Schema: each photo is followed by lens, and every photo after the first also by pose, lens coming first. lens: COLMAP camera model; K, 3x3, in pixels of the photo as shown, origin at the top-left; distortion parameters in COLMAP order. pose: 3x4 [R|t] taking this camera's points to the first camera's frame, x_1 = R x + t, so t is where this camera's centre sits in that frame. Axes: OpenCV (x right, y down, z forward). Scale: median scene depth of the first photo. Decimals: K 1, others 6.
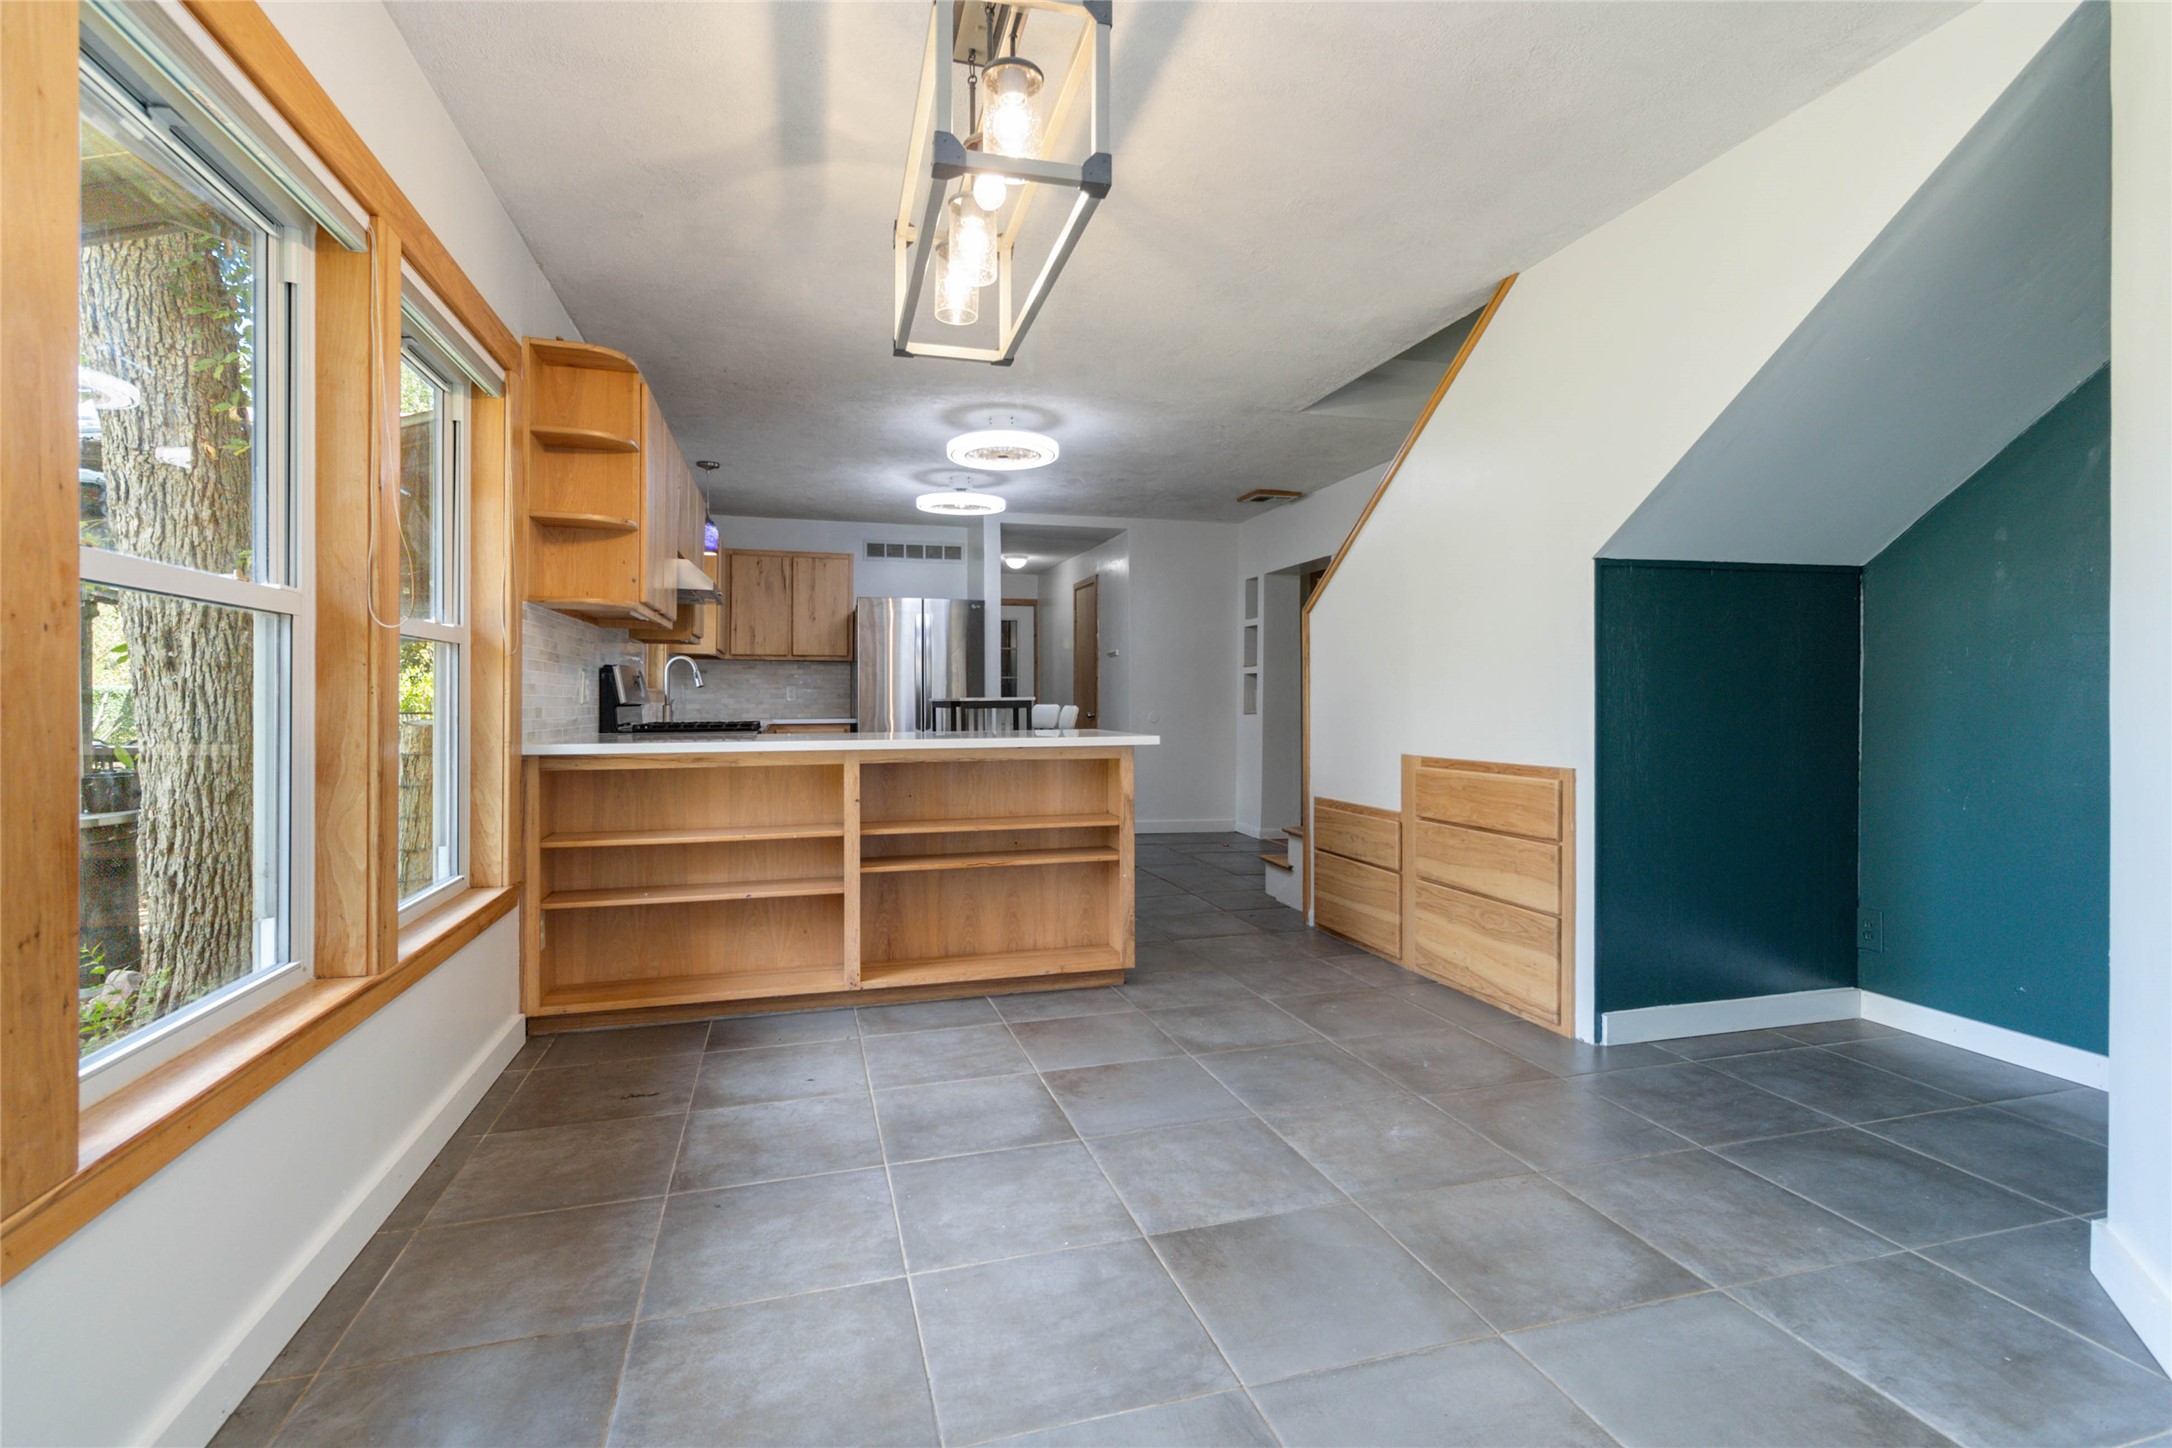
lens RADIAL K [[1032.8, 0, 1098.4], [0, 1032.8, 712.2], [0, 0, 1]] dist [0.000565, 0.001668]
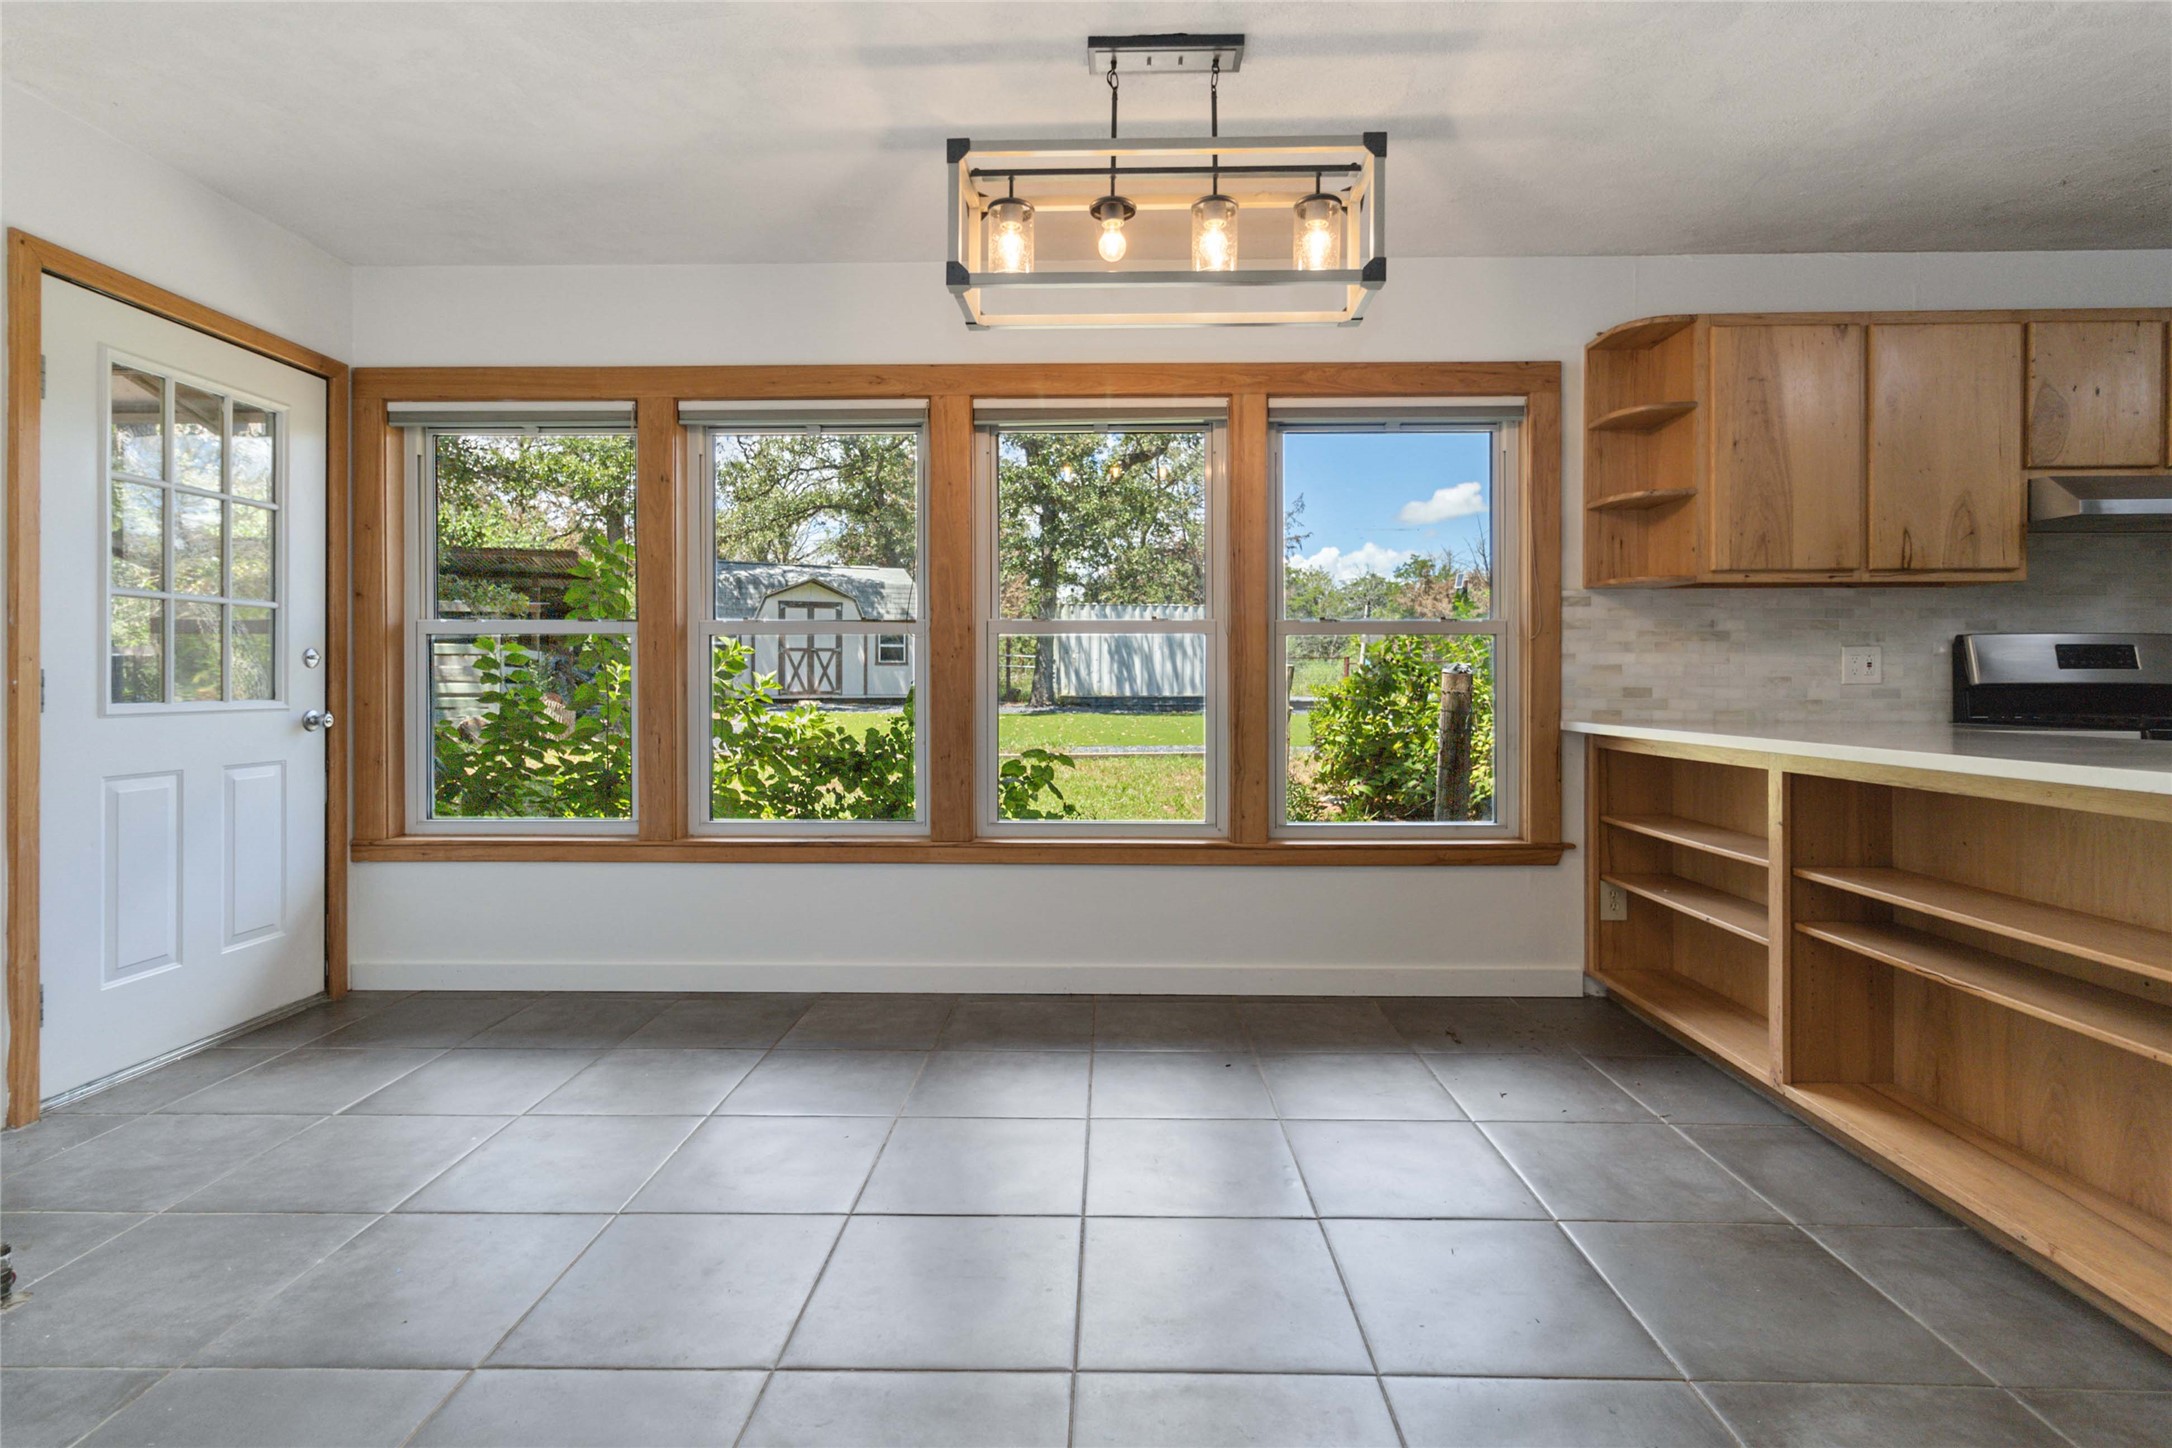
lens RADIAL K [[1032.8, 0, 1089.1], [0, 1032.8, 670.8], [0, 0, 1]] dist [0.000565, 0.001668]
pose [[-0.303914, -0.003127, -0.952694, 0.265361], [-0.011822, 0.999930, 0.000489, -0.006503], [0.952626, 0.011412, -0.303929, 0.346035]]
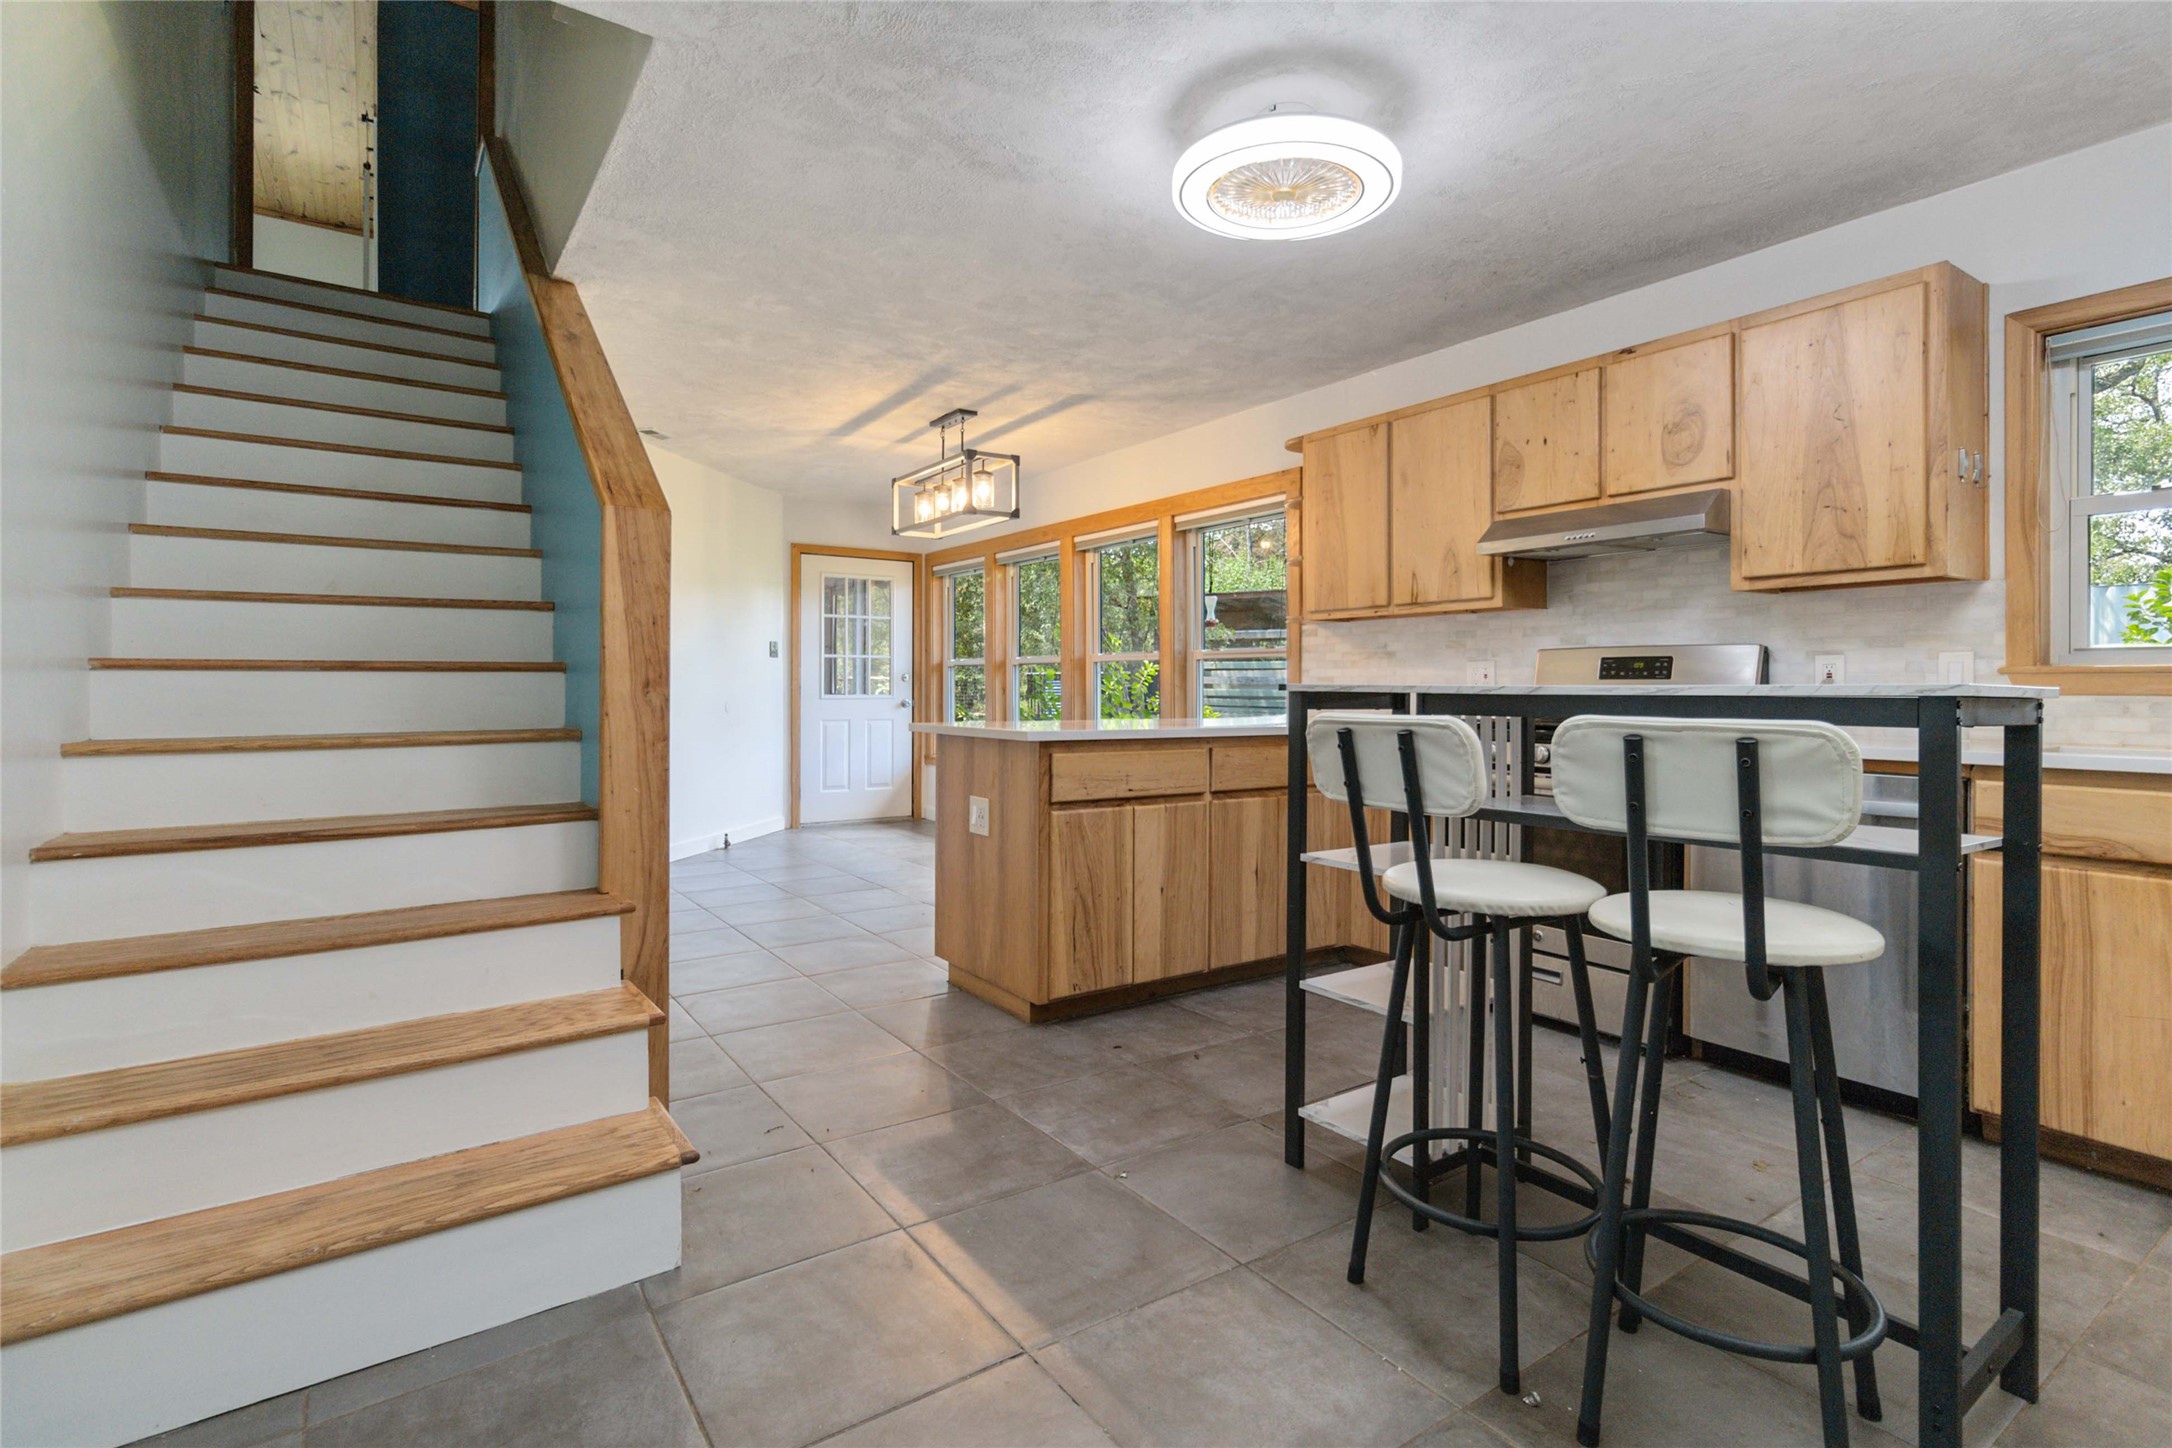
lens RADIAL K [[1032.8, 0, 1093.2], [0, 1032.8, 693.7], [0, 0, 1]] dist [0.000565, 0.001668]
pose [[-0.946578, 0.002704, -0.322463, 0.105104], [-0.003881, 0.999797, 0.019776, -0.013714], [0.322451, 0.019971, -0.946376, 0.985457]]
